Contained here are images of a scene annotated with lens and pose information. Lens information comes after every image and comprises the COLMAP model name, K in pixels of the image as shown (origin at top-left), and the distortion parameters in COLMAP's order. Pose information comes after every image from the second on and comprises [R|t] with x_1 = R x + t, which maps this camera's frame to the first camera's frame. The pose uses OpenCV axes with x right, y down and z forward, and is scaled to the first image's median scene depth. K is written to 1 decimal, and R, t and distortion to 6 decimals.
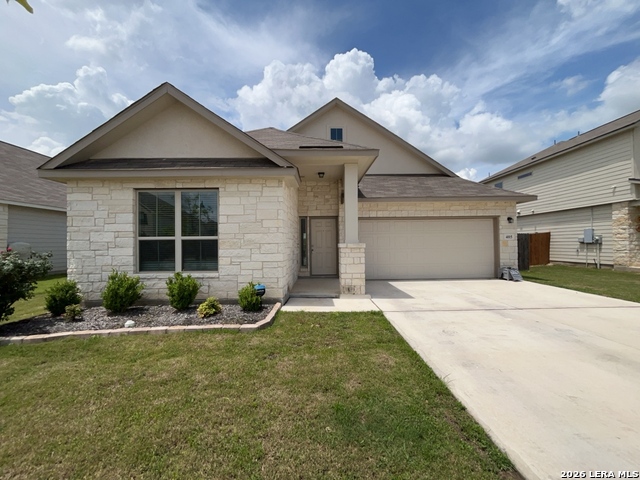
lens RADIAL K [[260.5, 0, 319.1], [0, 260.5, 241.3], [0, 0, 1]] dist [-0.003165, -0.000578]
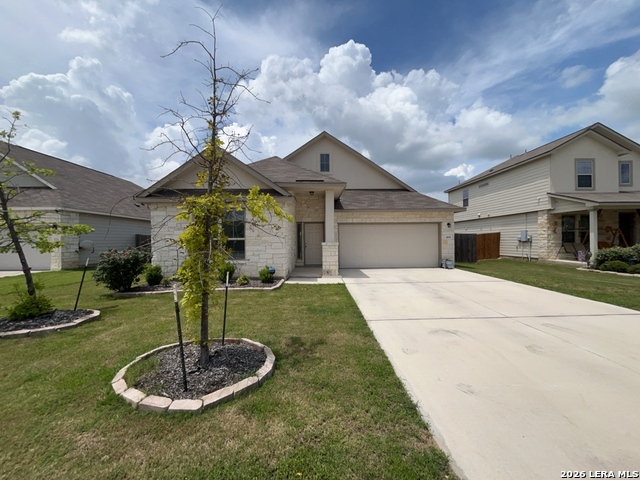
lens RADIAL K [[260.5, 0, 319.3], [0, 260.5, 241.1], [0, 0, 1]] dist [-0.003165, -0.000578]
pose [[0.999946, 0.002520, 0.010086, 0.032235], [-0.002676, 0.999877, 0.015449, -0.016327], [-0.010046, -0.015475, 0.999830, -0.372217]]
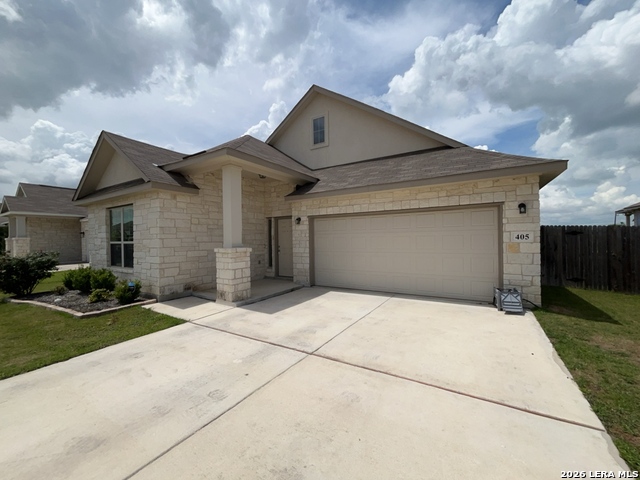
lens RADIAL K [[260.5, 0, 320.7], [0, 260.5, 237.9], [0, 0, 1]] dist [-0.003165, -0.000578]
pose [[0.842858, -0.001890, -0.538133, 0.661919], [0.011304, 0.999835, 0.014193, -0.027644], [0.538018, -0.018046, 0.842740, 0.258149]]
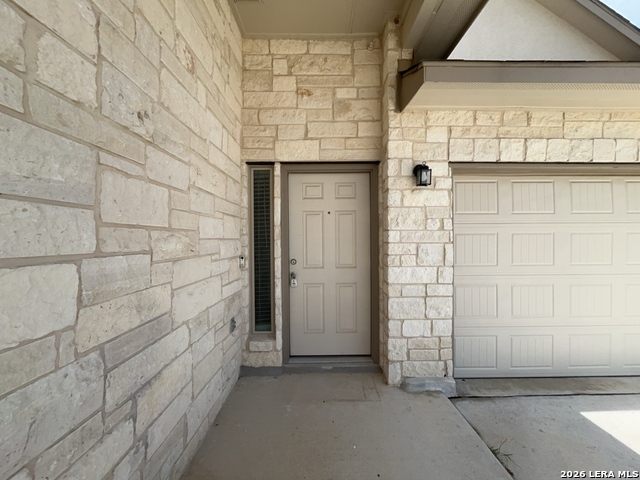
lens RADIAL K [[260.5, 0, 317.6], [0, 260.5, 239.9], [0, 0, 1]] dist [-0.003165, -0.000578]
pose [[0.999978, 0.006322, -0.002199, 0.004228], [-0.006286, 0.999851, 0.016091, -0.012548], [0.002300, -0.016077, 0.999868, 0.718405]]
